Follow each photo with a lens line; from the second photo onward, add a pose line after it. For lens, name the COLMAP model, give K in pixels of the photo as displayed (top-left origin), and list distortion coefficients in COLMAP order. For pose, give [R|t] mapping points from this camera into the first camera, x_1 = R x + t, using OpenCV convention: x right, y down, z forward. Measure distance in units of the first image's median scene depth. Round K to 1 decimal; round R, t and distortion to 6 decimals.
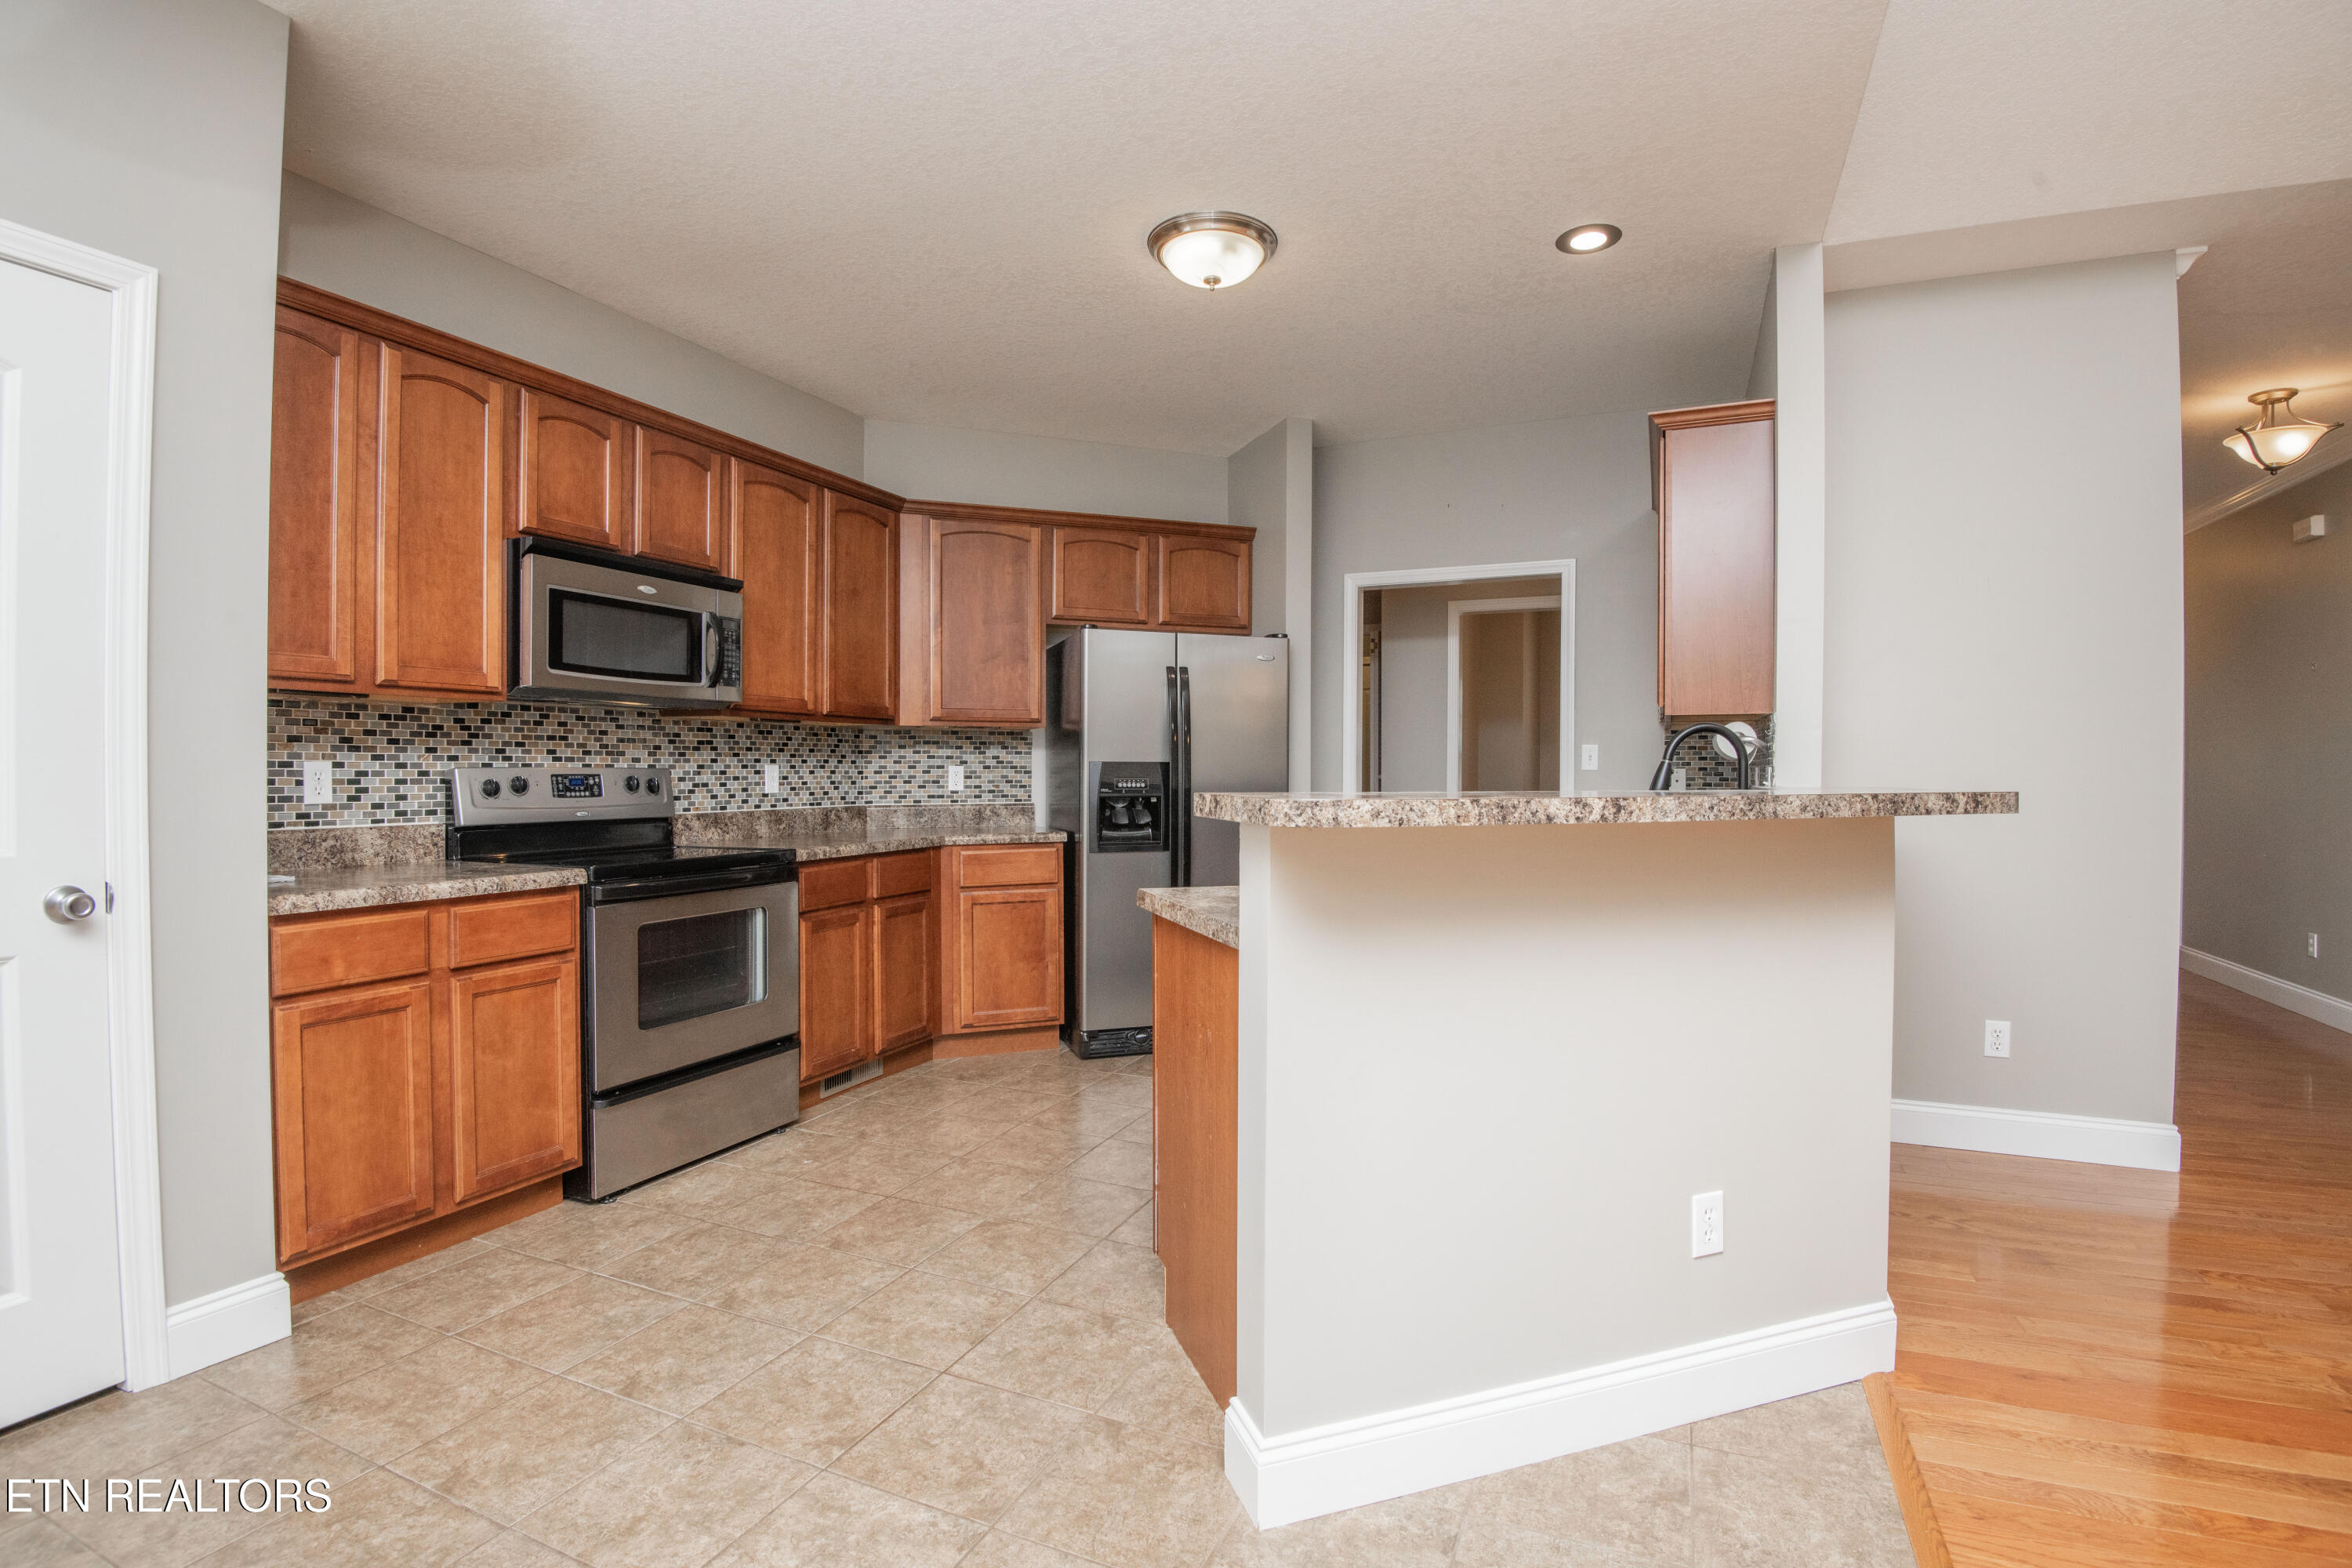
lens RADIAL K [[1084.3, 0, 1142.7], [0, 1084.3, 759.1], [0, 0, 1]] dist [-0.031572, -0.007953]
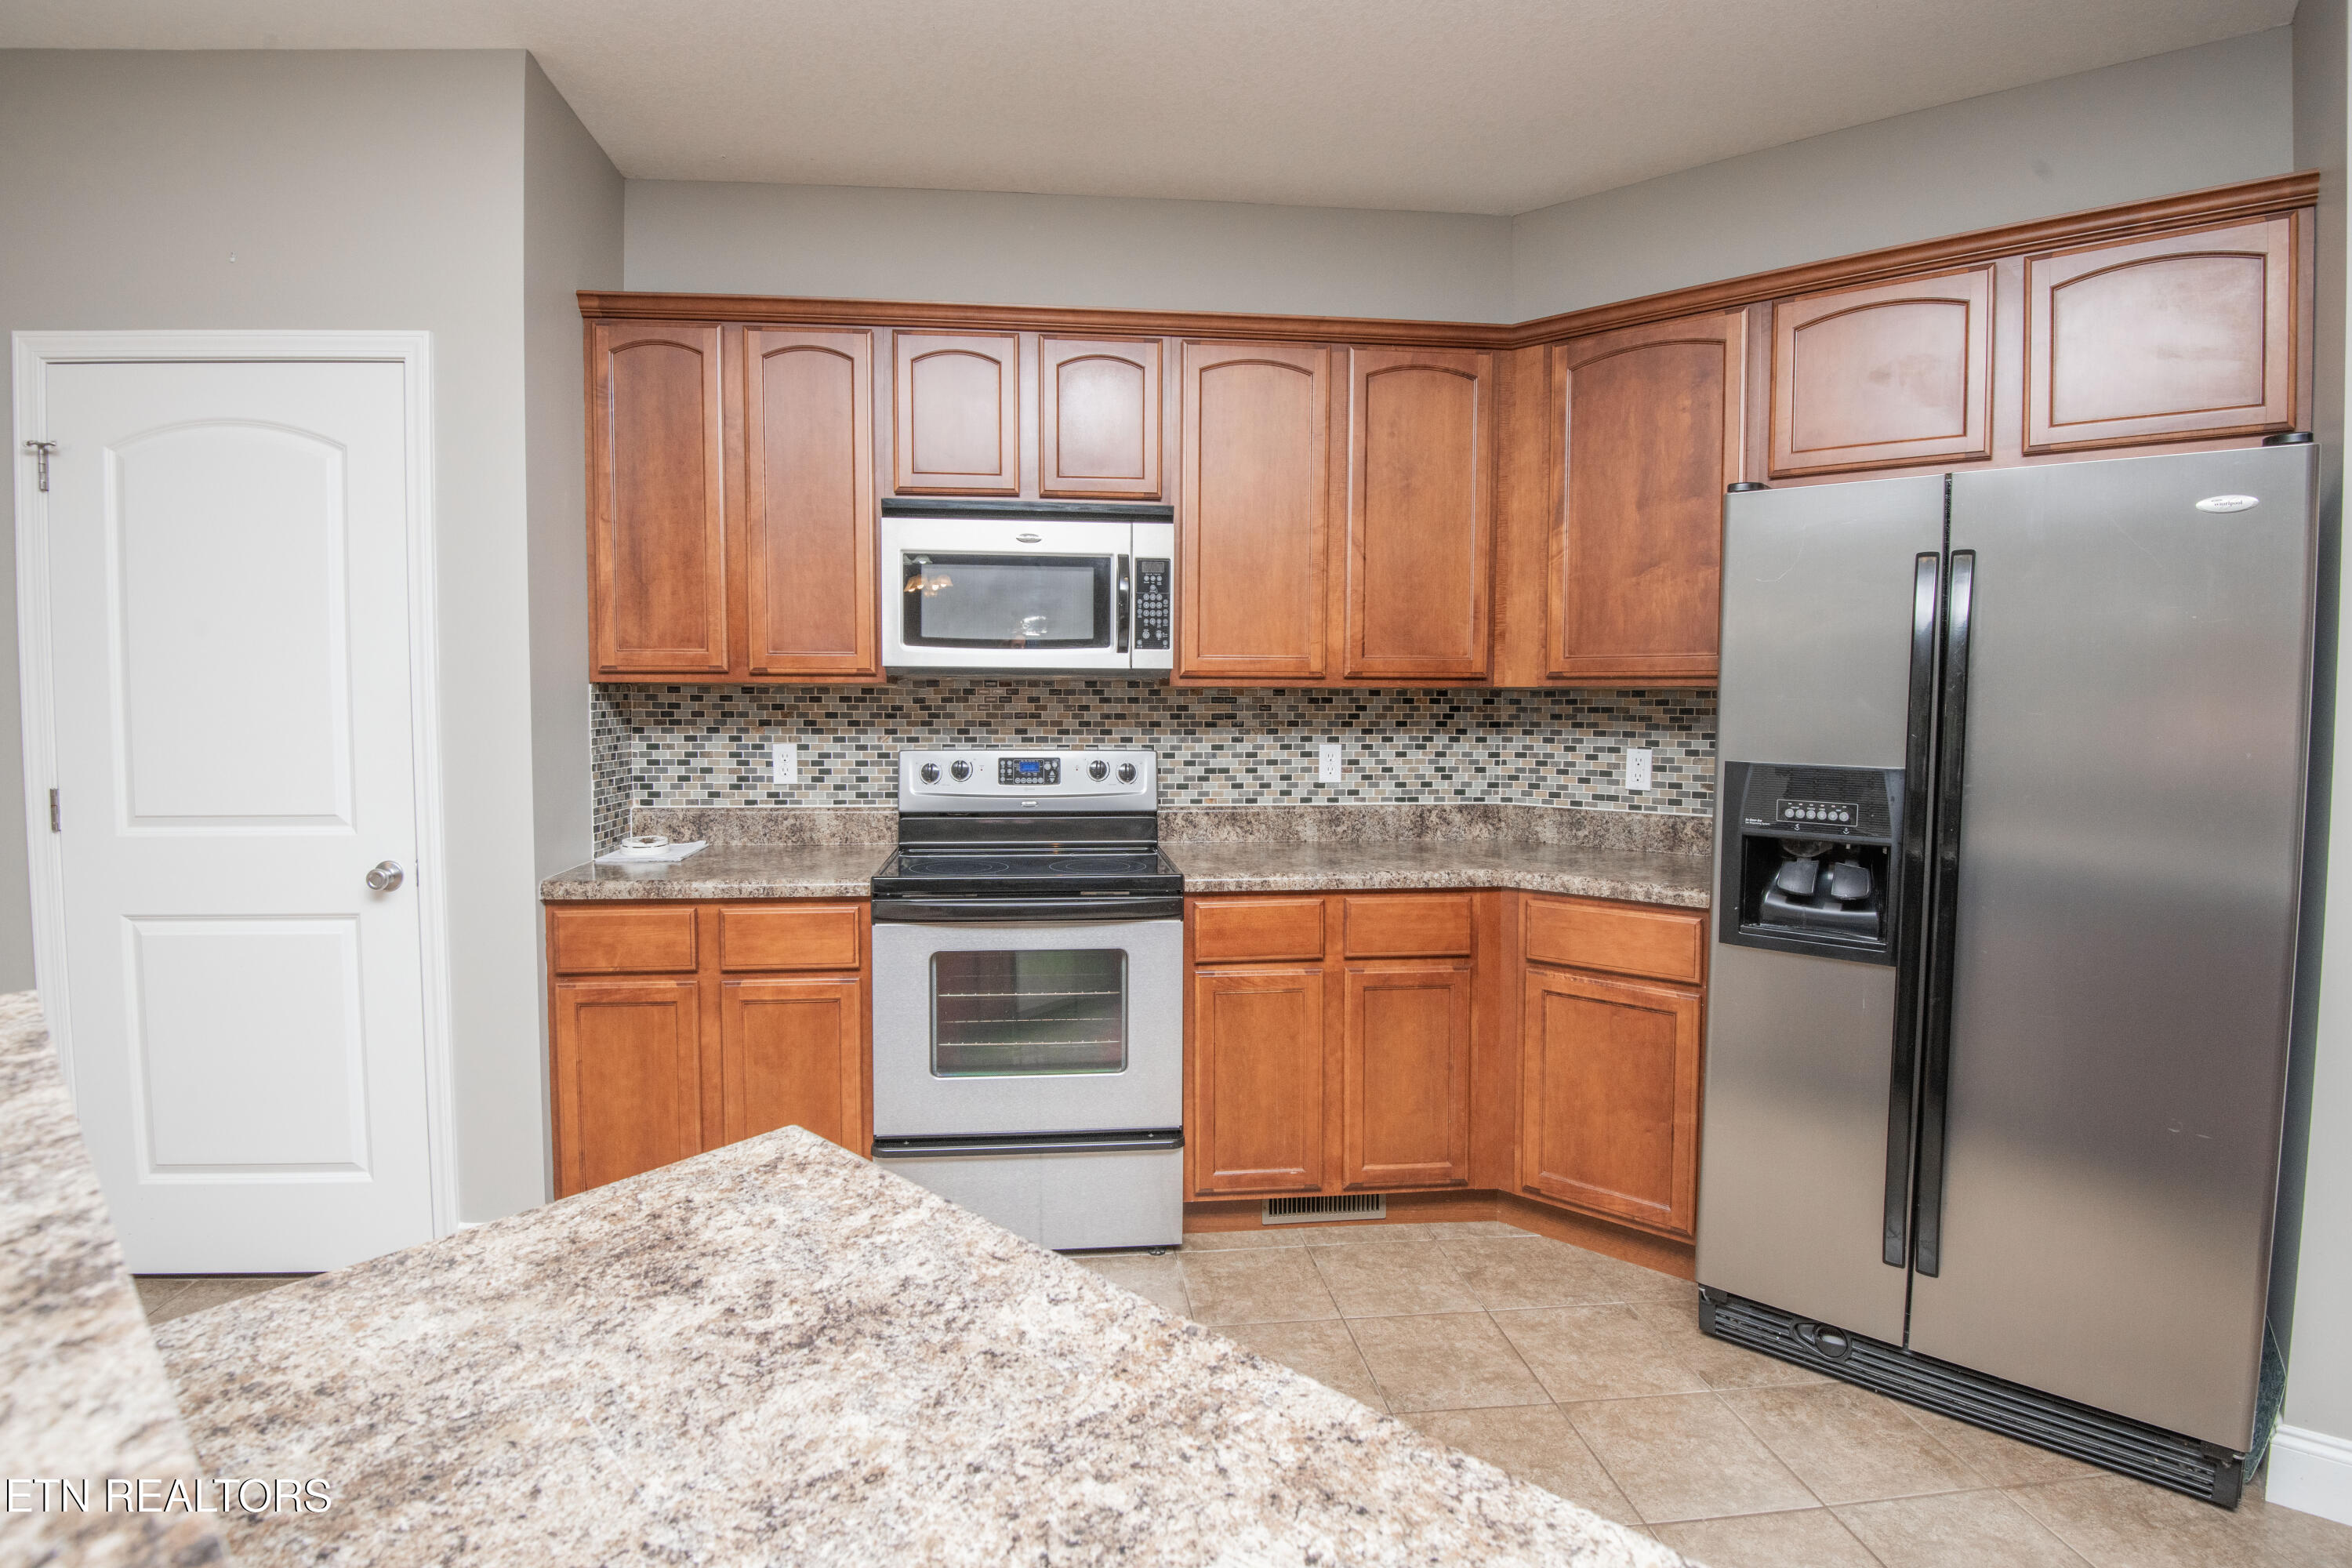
lens RADIAL K [[1084.3, 0, 1095.2], [0, 1084.3, 756.6], [0, 0, 1]] dist [-0.031572, -0.007953]
pose [[0.512080, 0.039289, -0.858039, 0.248714], [0.008809, 0.998661, 0.050985, -0.030257], [0.858892, -0.033667, 0.511048, 0.569657]]
